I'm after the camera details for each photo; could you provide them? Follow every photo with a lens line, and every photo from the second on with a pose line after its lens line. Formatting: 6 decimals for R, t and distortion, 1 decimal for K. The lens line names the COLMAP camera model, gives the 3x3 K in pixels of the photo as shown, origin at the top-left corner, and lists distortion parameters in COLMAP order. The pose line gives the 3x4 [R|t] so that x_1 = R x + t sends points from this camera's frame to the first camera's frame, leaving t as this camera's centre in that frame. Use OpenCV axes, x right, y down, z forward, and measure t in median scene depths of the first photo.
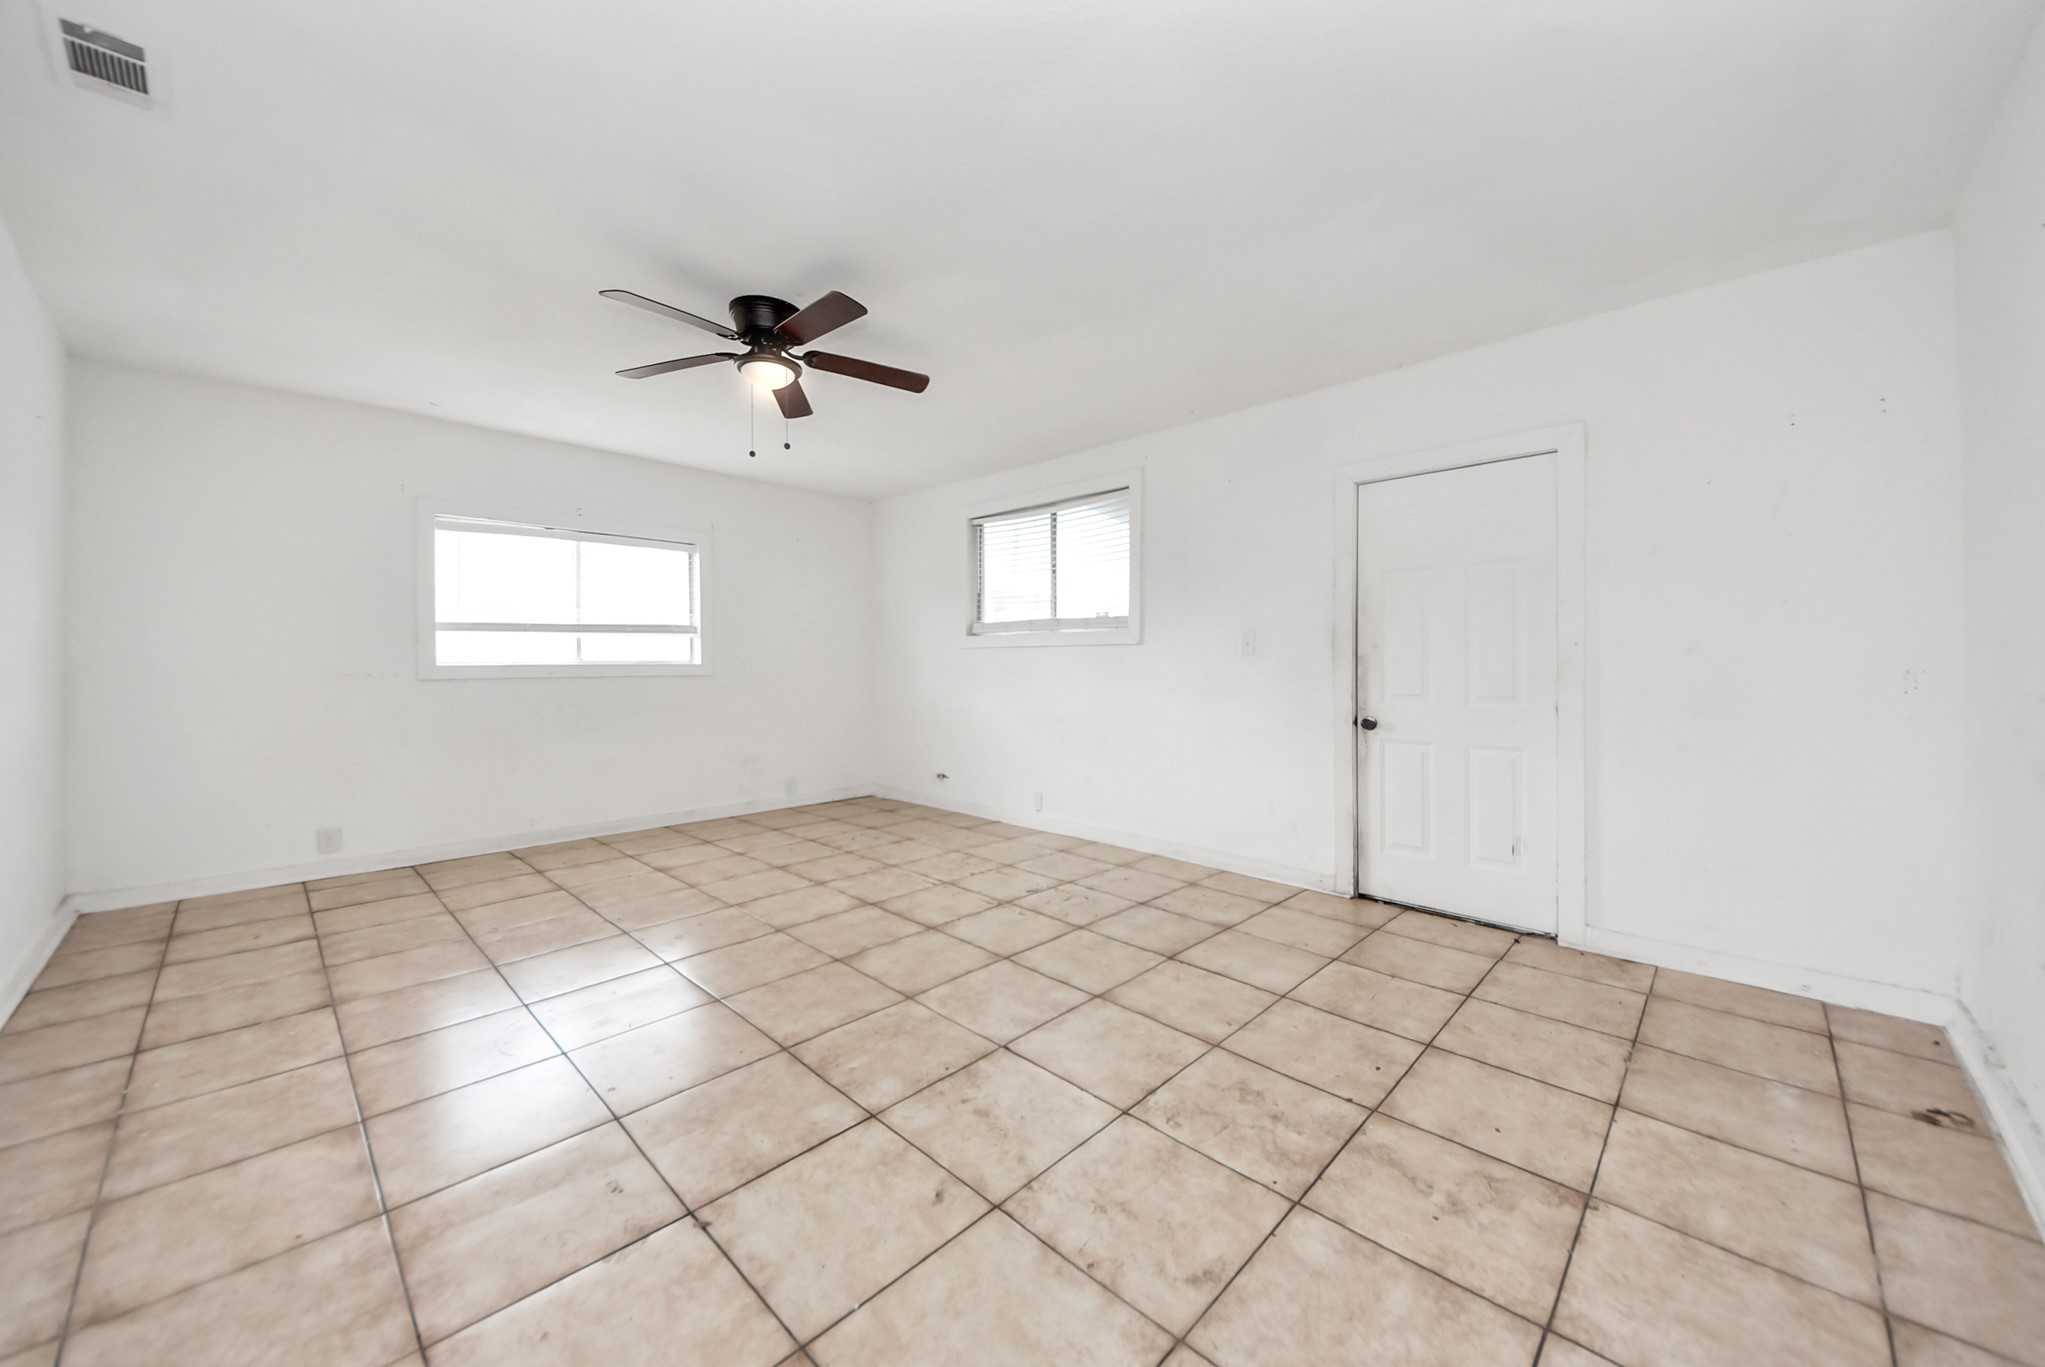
lens RADIAL K [[734.6, 0, 1020.5], [0, 734.6, 664.1], [0, 0, 1]] dist [0.063872, -0.023163]
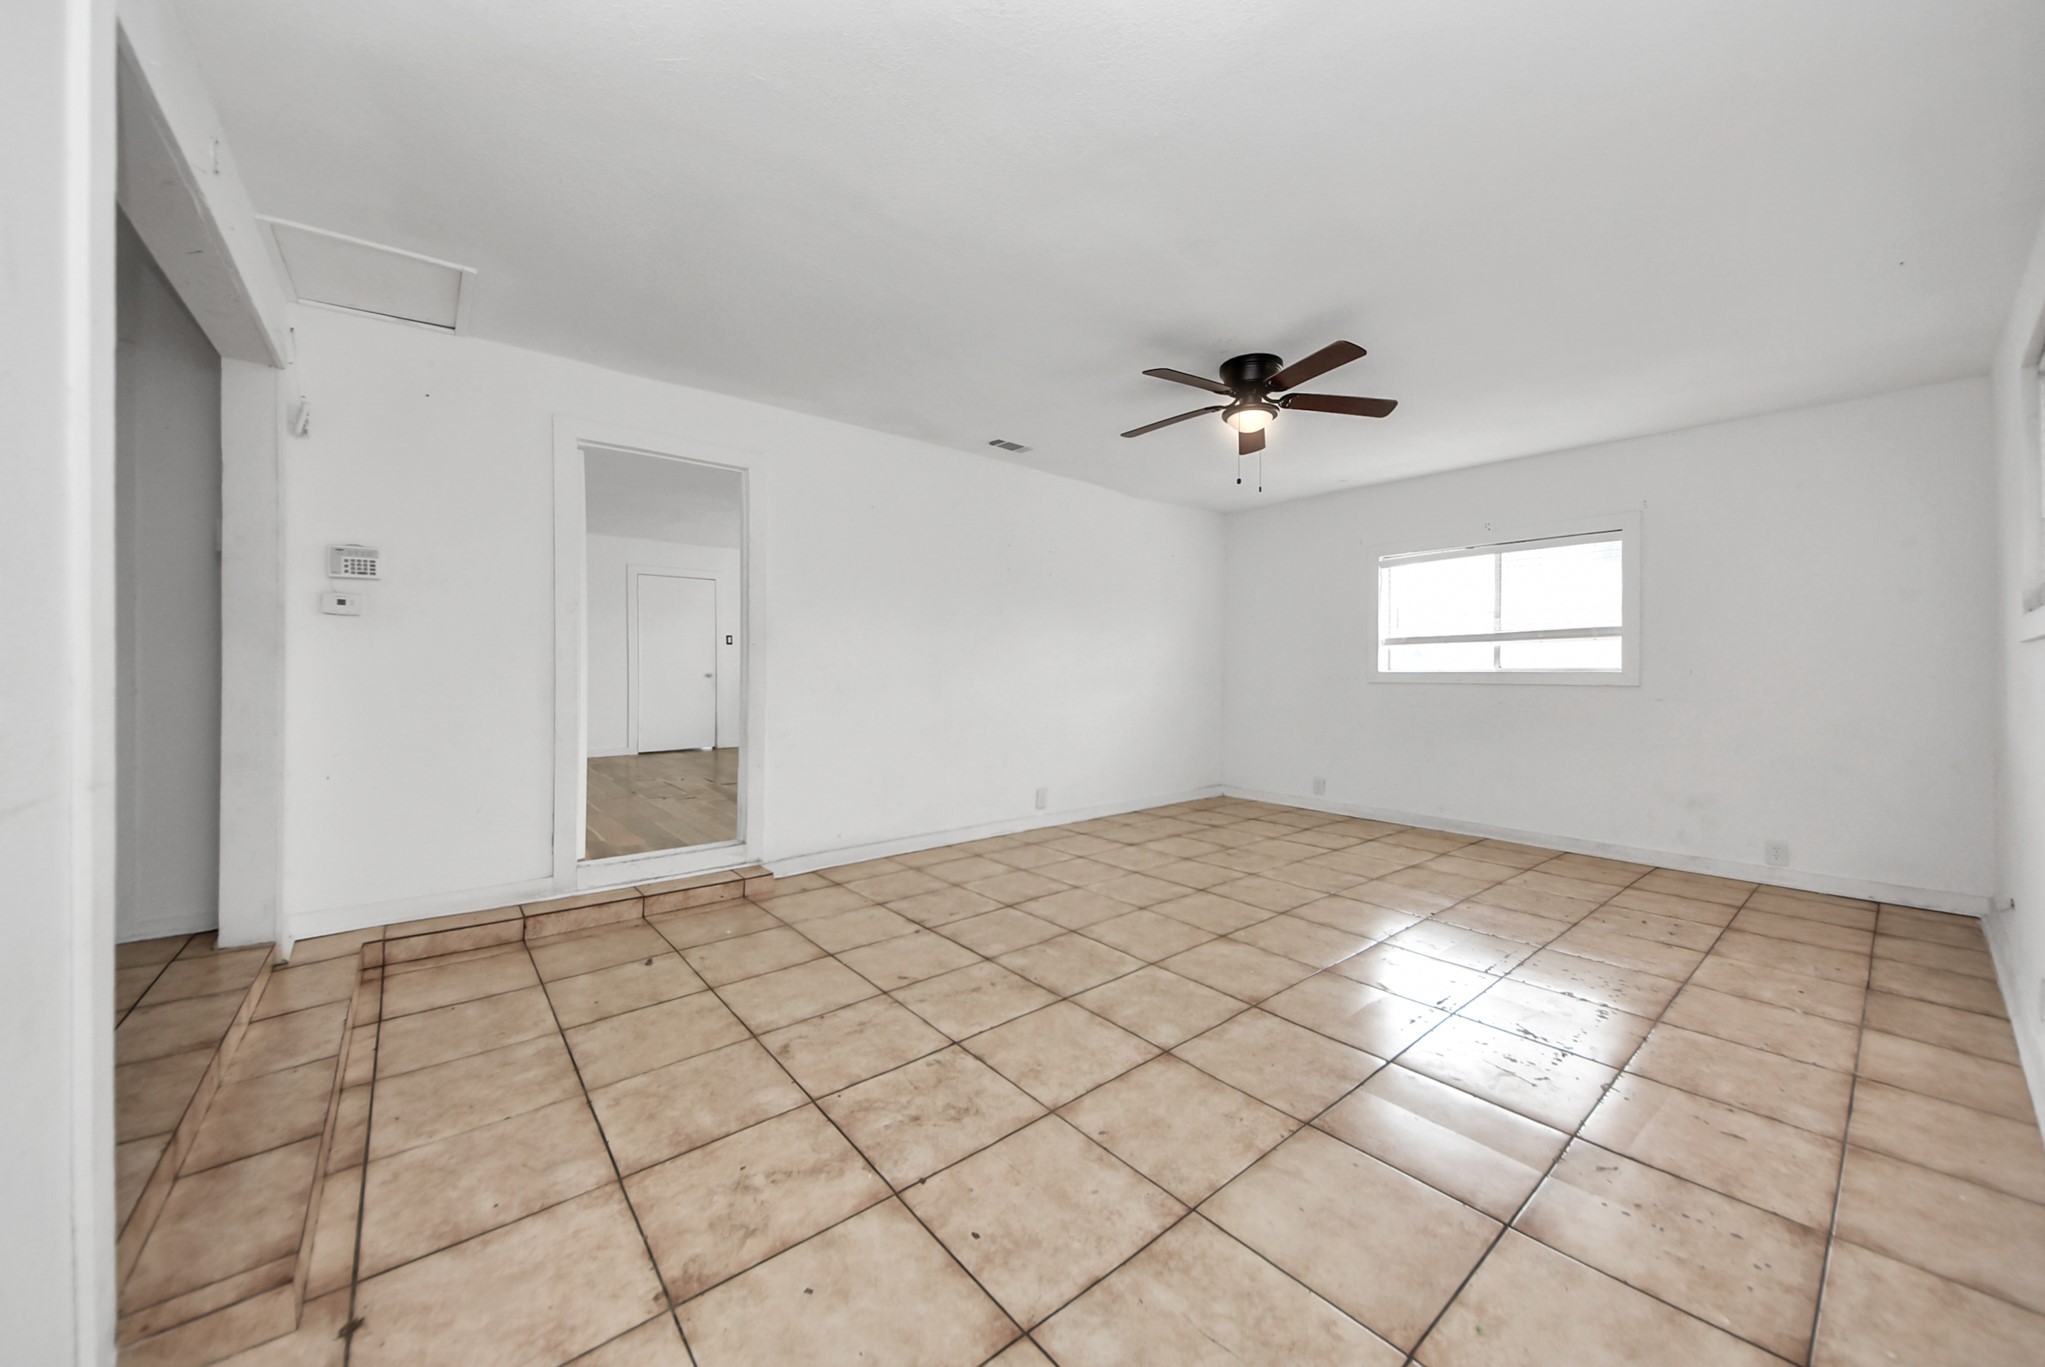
lens RADIAL K [[715.1, 0, 1027.3], [0, 715.1, 683.2], [0, 0, 1]] dist [0.031635, -0.016384]
pose [[-0.097763, 0.011396, -0.995144, 1.174821], [-0.012659, 0.999839, 0.012693, 0.026945], [0.995129, 0.013838, -0.097603, 1.159798]]
